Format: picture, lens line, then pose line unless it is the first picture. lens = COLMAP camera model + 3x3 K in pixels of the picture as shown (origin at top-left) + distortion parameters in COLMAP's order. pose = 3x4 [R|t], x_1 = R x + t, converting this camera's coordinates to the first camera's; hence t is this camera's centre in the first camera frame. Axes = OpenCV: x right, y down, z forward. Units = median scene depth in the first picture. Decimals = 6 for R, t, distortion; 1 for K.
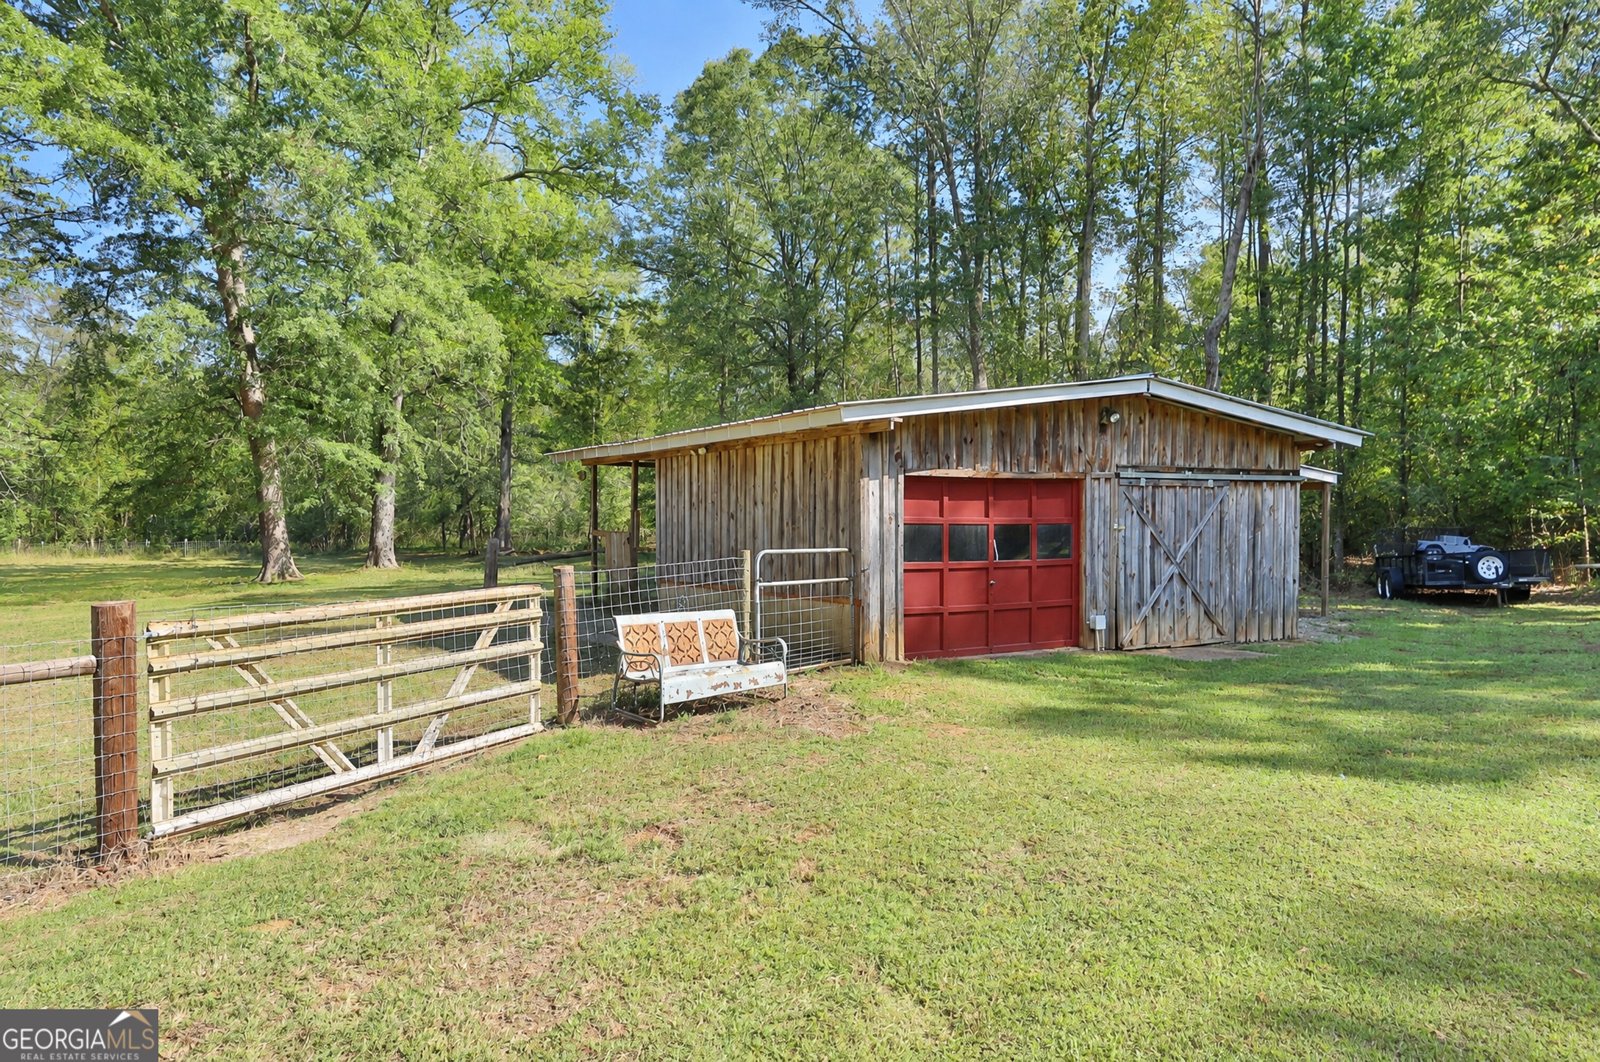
lens RADIAL K [[968.0, 0, 800.0], [0, 968.0, 531.0], [0, 0, 1]] dist [-0.036780, 0.000606]
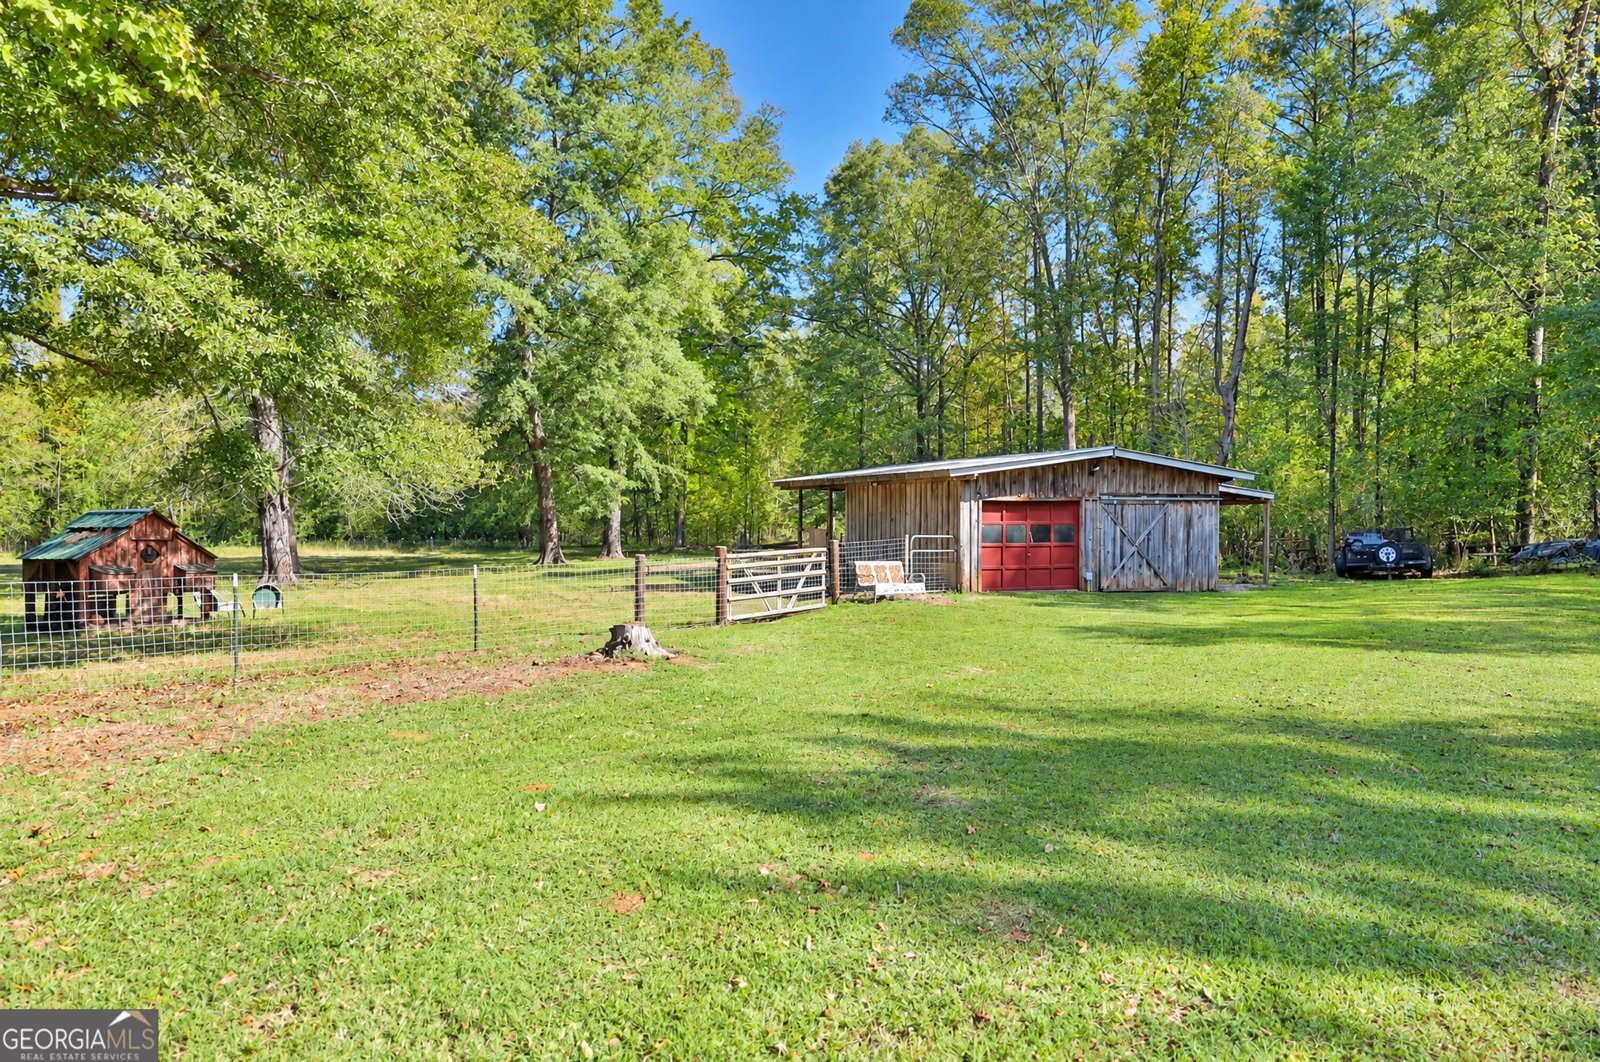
lens RADIAL K [[785.4, 0, 807.7], [0, 785.4, 523.0], [0, 0, 1]] dist [-0.021373, 0.001014]
pose [[0.988723, 0.001537, -0.149746, -0.006432], [-0.003160, 0.999939, -0.010602, 0.007734], [0.149721, 0.010956, 0.988668, -0.579460]]
